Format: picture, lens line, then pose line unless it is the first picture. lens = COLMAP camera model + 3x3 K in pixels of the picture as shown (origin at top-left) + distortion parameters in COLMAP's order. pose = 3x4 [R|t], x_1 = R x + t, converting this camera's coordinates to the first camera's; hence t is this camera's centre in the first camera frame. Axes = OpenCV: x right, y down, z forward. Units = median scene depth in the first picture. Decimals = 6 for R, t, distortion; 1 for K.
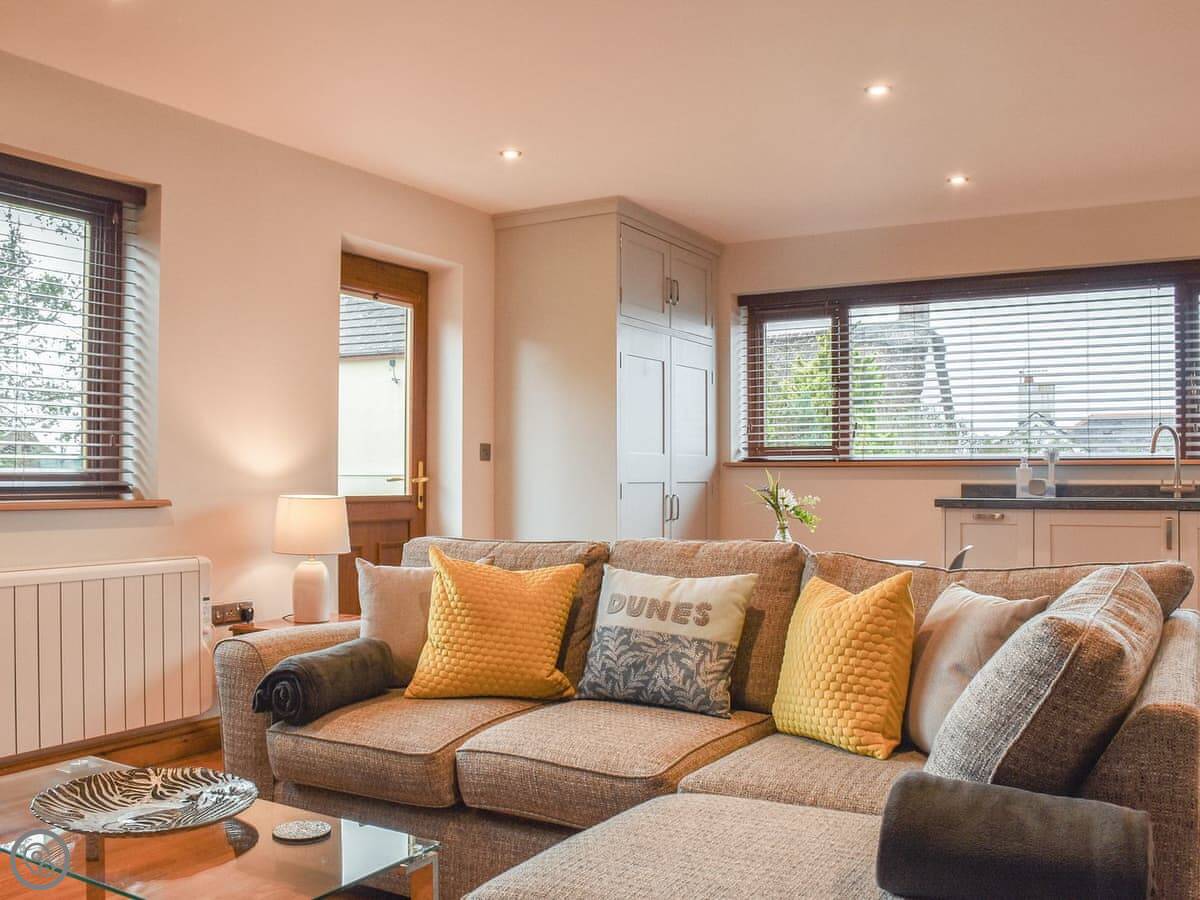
lens RADIAL K [[1107.8, 0, 618.0], [0, 1107.8, 449.2], [0, 0, 1]] dist [-0.082255, -0.002362]
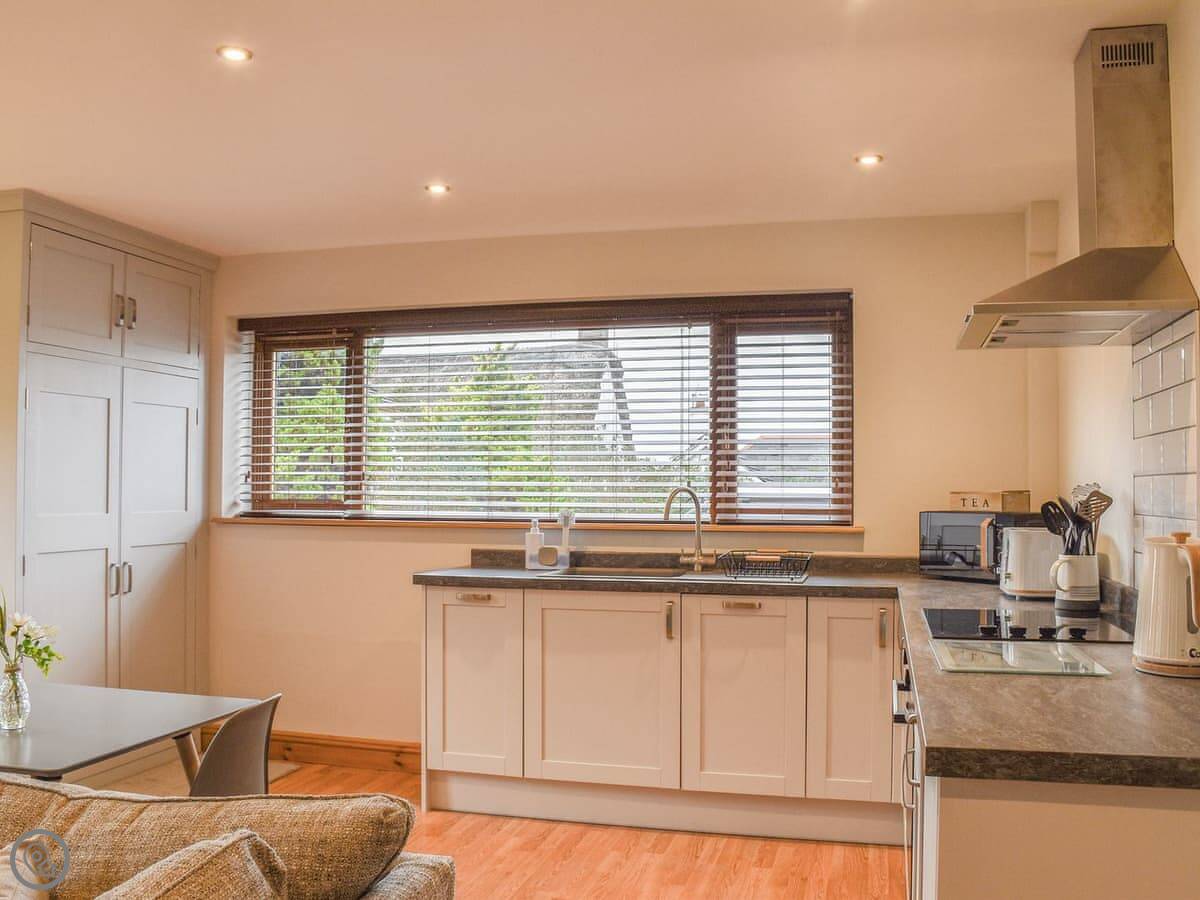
lens RADIAL K [[1099.3, 0, 600.0], [0, 1099.3, 450.0], [0, 0, 1]] dist [-0.080572, 0.004425]
pose [[0.965958, 0.010734, 0.258474, 0.176365], [-0.006929, 0.999854, -0.015626, -0.030725], [-0.258604, 0.013303, 0.965892, 0.143388]]
